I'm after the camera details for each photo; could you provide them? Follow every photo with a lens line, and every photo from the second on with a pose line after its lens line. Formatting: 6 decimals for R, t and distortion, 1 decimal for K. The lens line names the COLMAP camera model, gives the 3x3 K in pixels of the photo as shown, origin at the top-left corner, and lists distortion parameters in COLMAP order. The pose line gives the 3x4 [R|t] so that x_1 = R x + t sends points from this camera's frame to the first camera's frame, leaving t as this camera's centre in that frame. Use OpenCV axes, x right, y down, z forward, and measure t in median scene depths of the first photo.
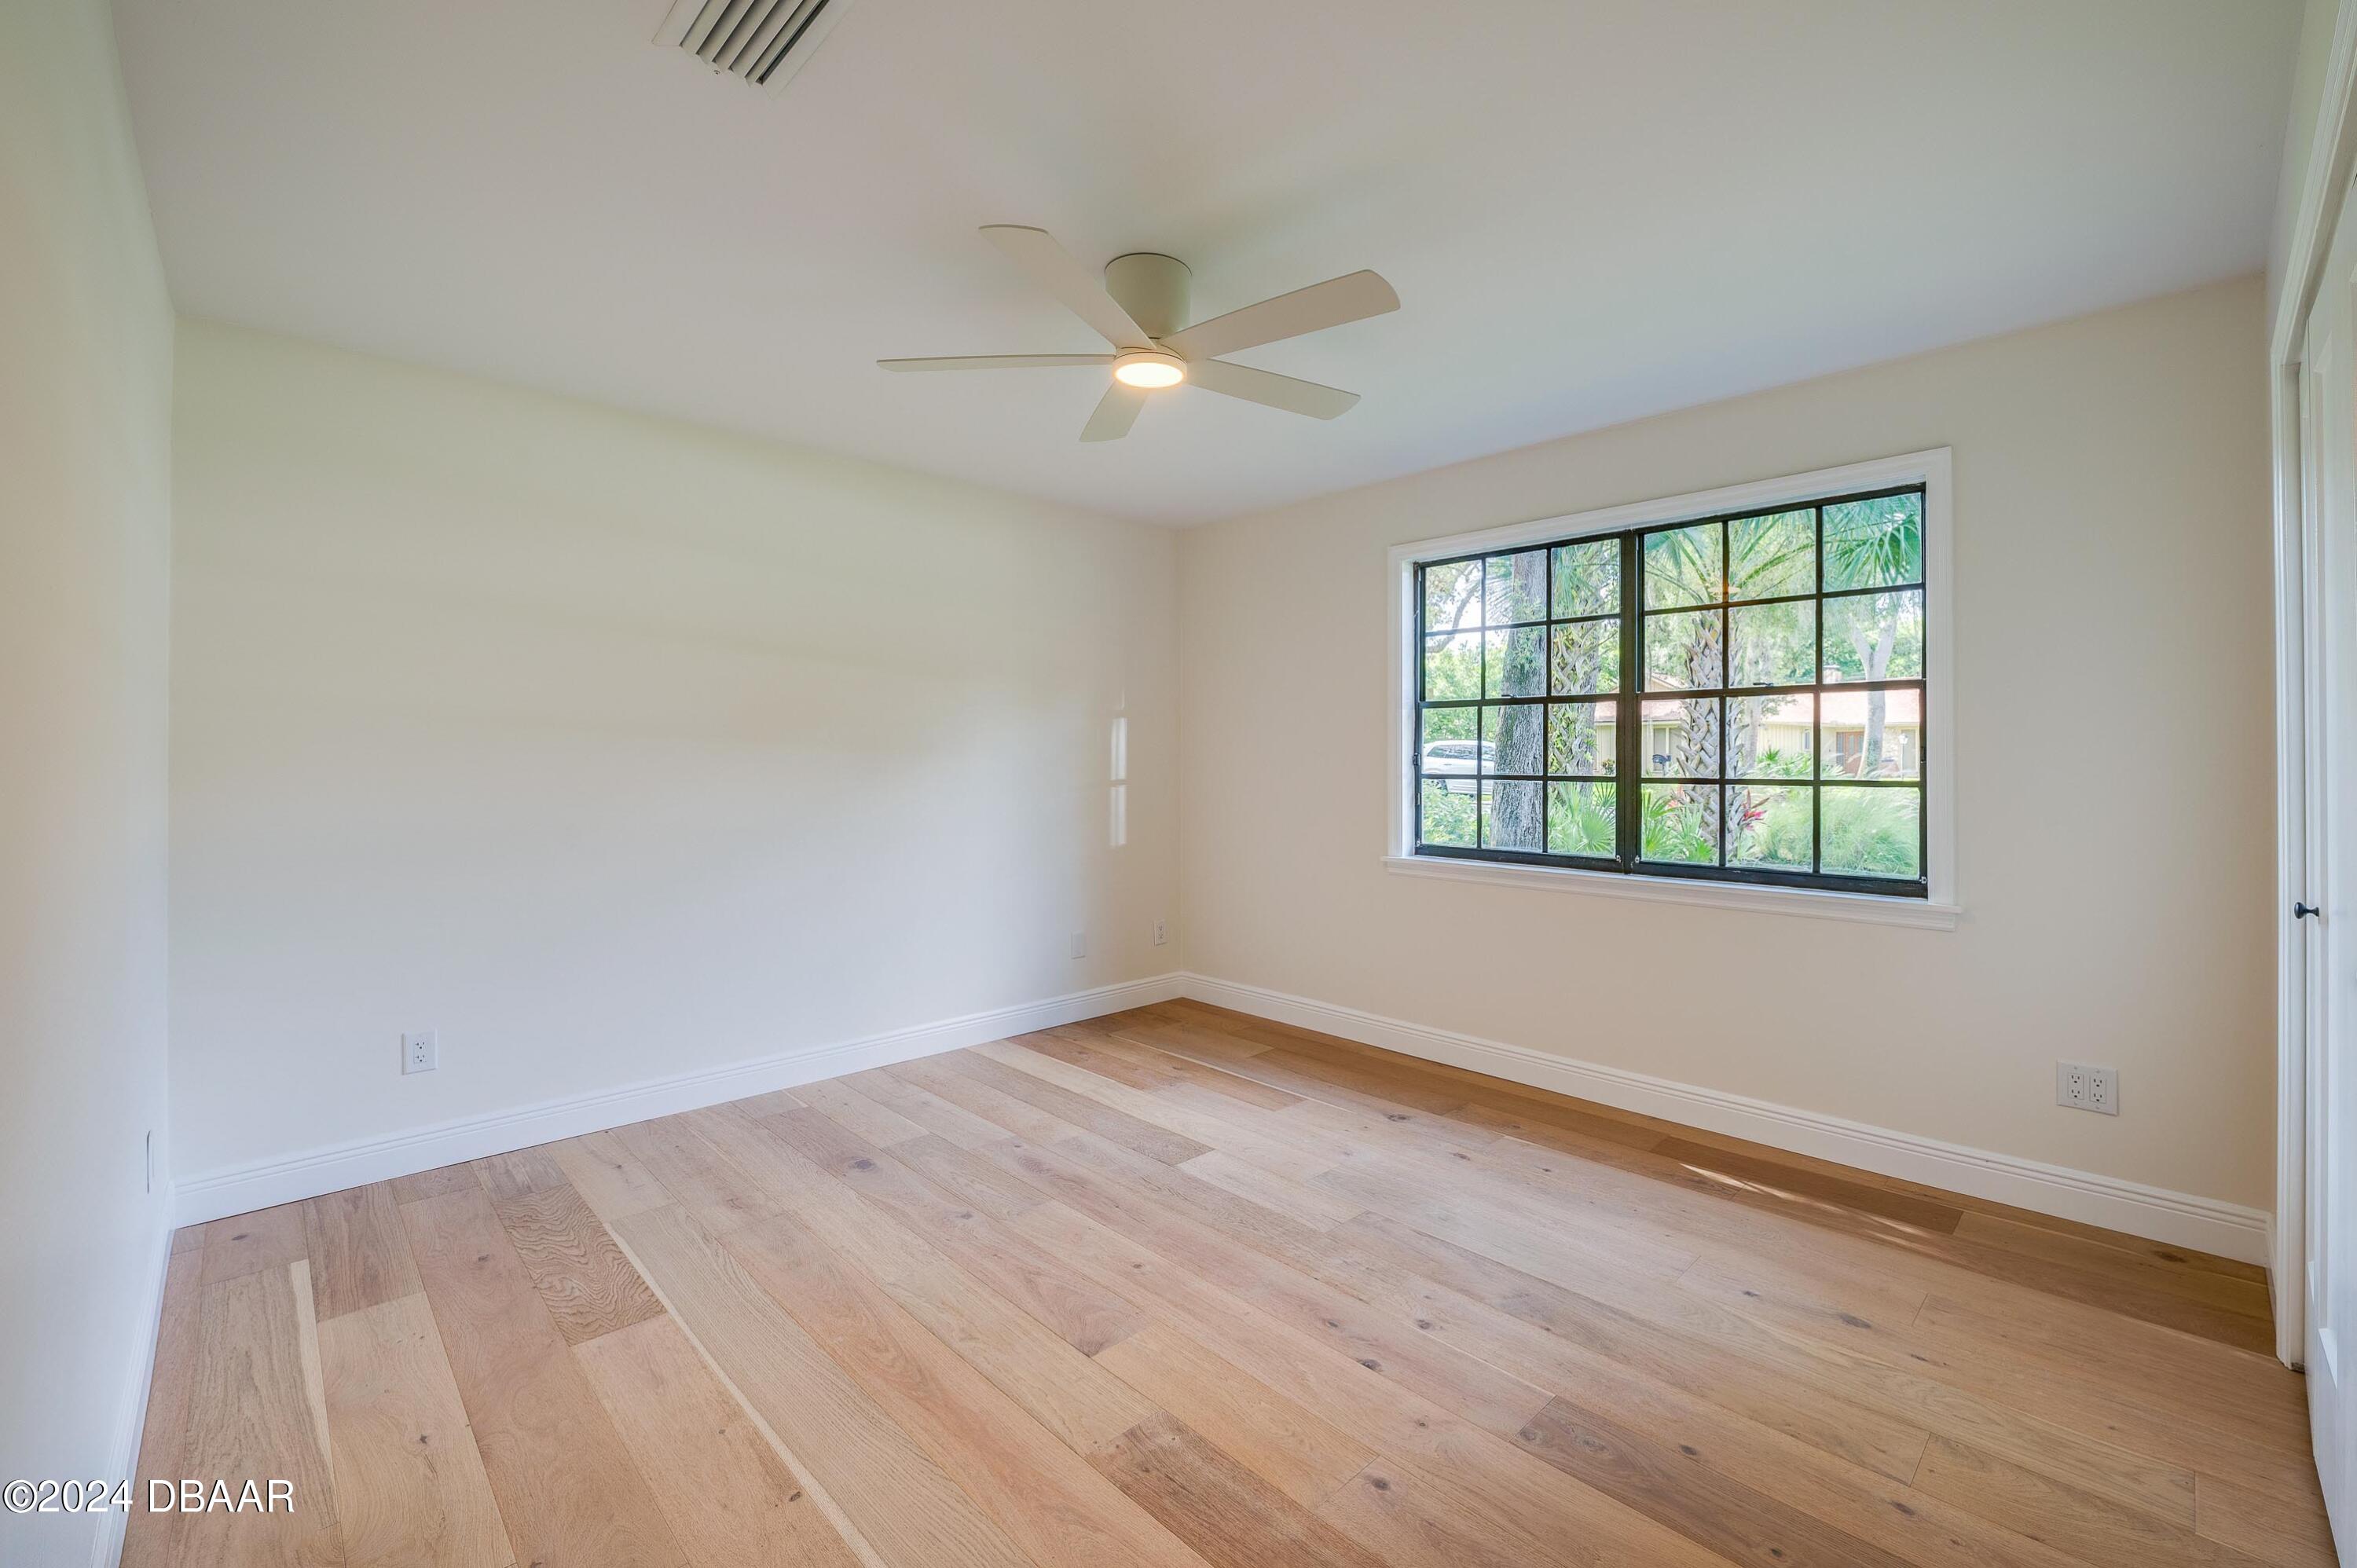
lens RADIAL K [[957.5, 0, 1178.5], [0, 957.5, 784.0], [0, 0, 1]] dist [-0.013891, -0.000036]
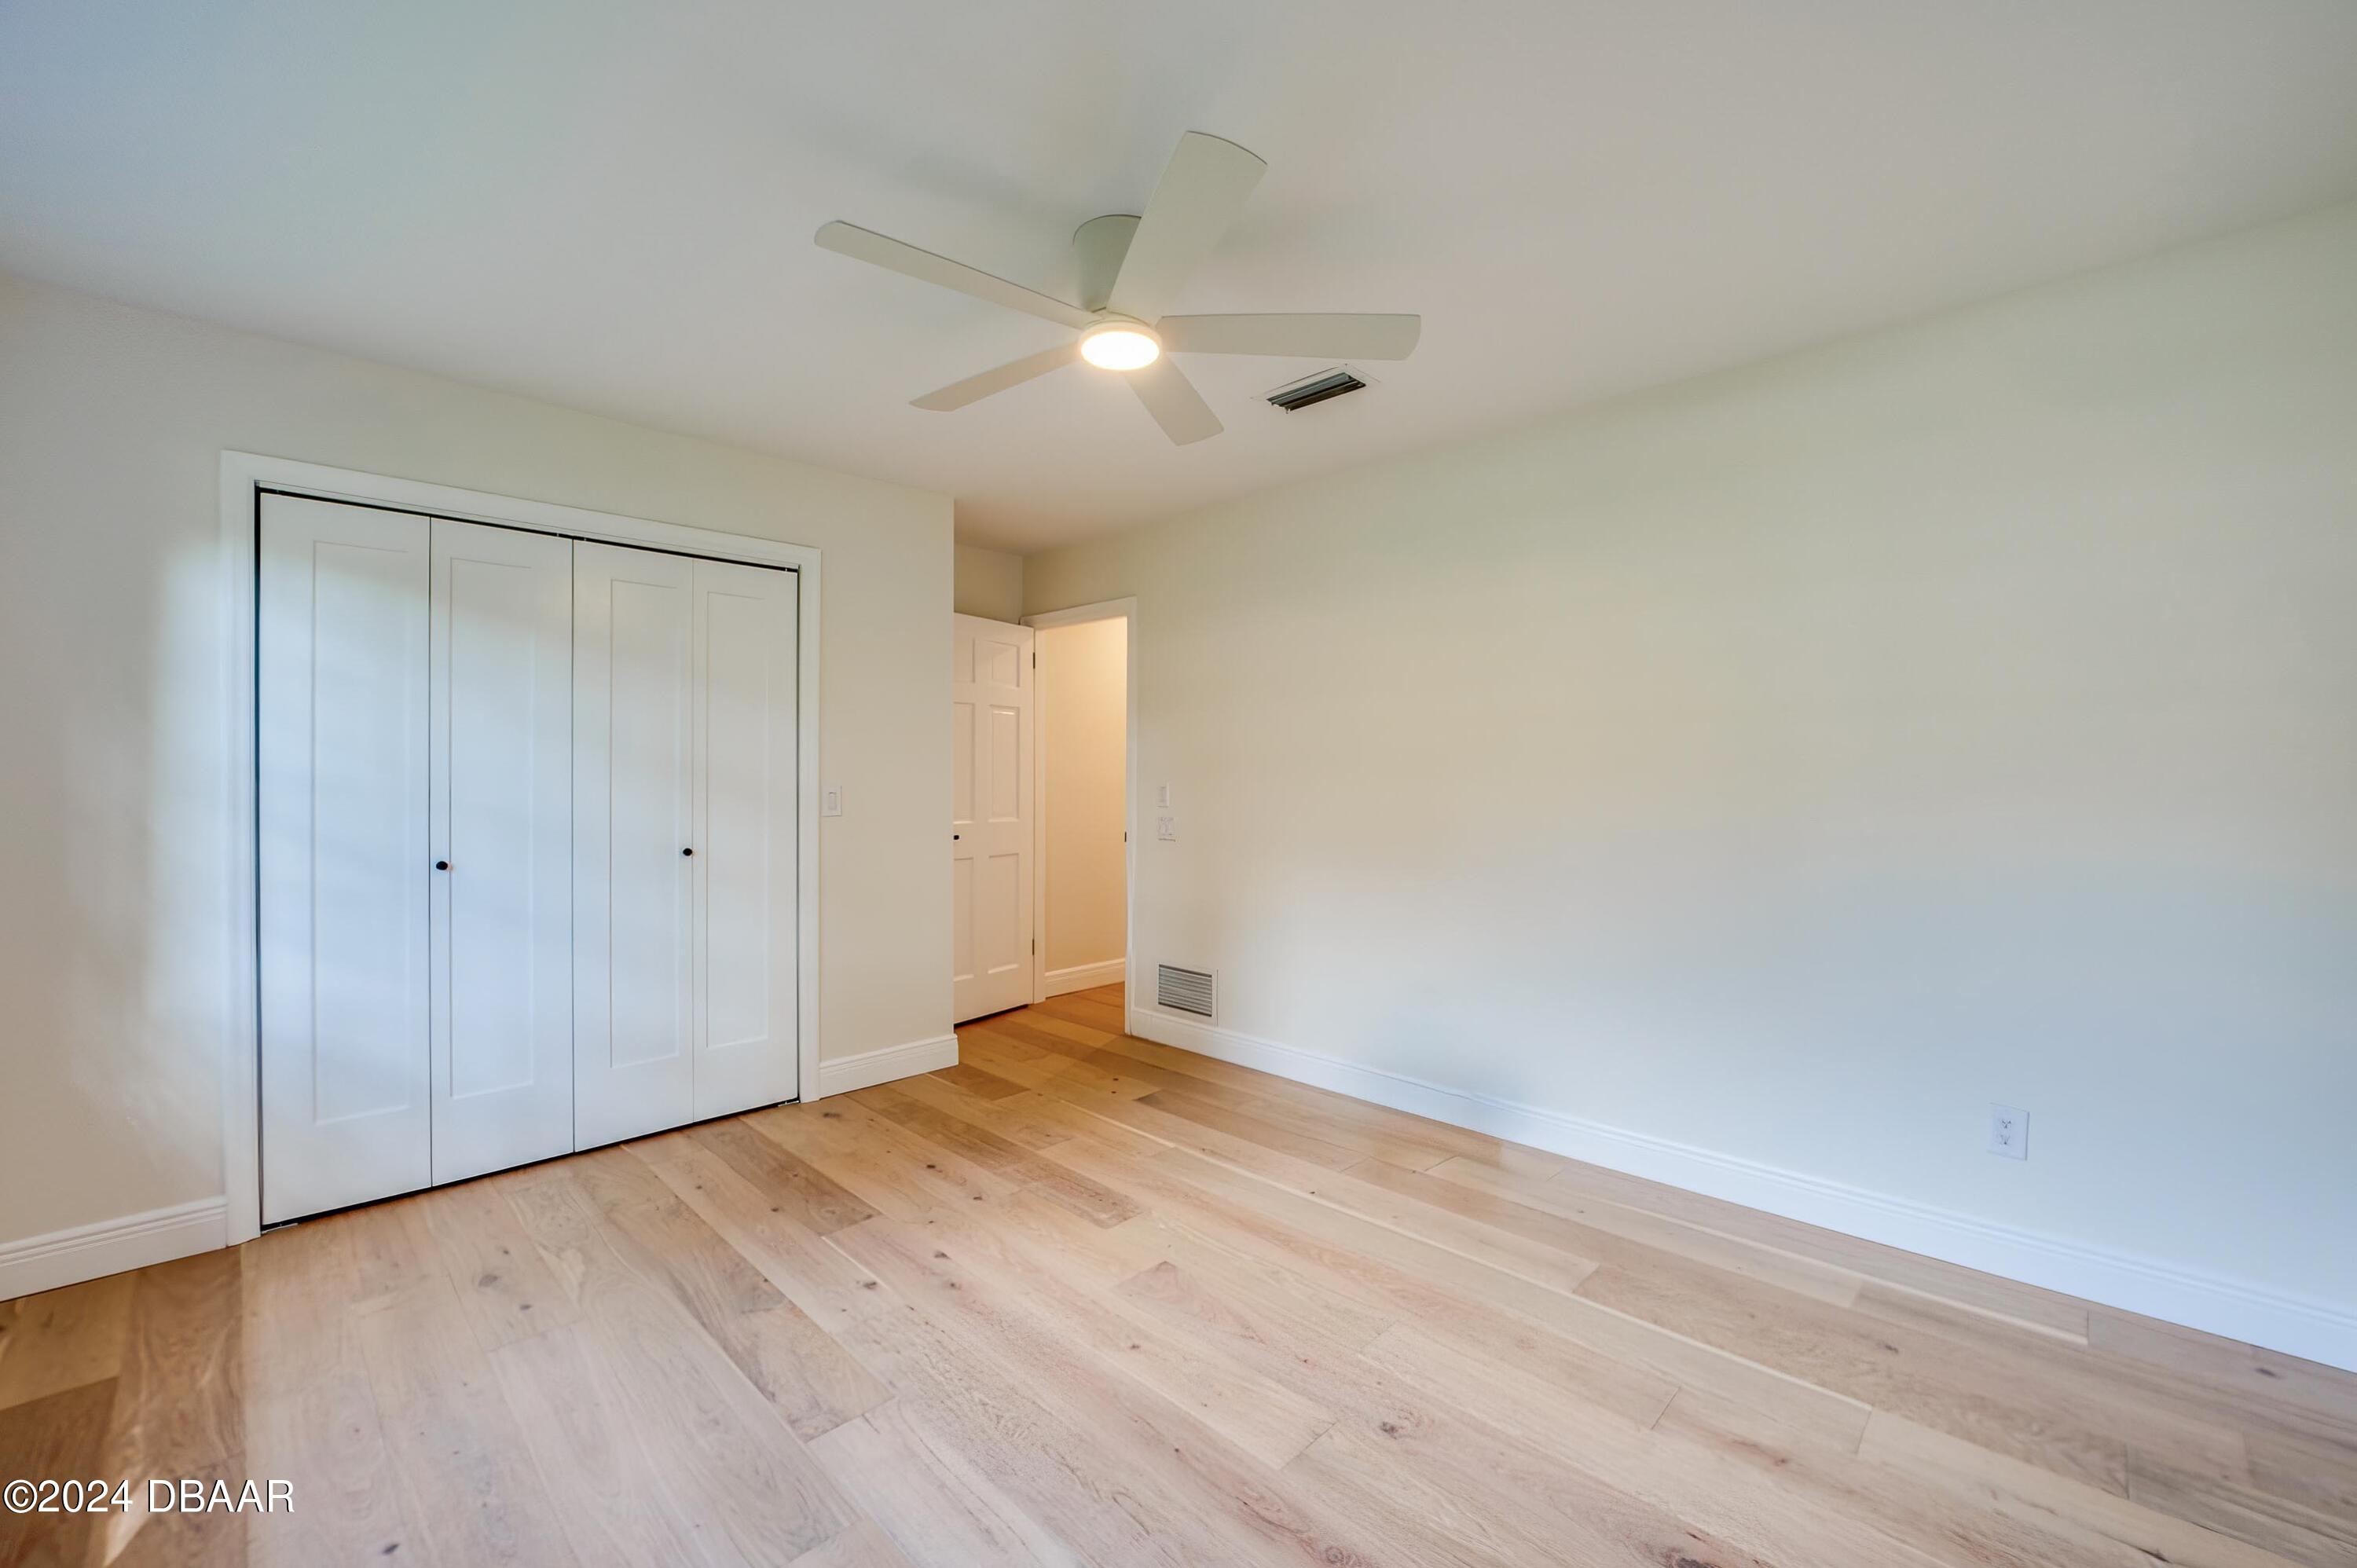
lens RADIAL K [[957.5, 0, 1178.5], [0, 957.5, 784.0], [0, 0, 1]] dist [-0.013891, -0.000036]
pose [[-0.997600, 0.001458, -0.069232, -0.023699], [-0.000832, 0.999454, 0.033033, -0.052740], [0.069242, 0.033011, -0.997054, 2.051704]]
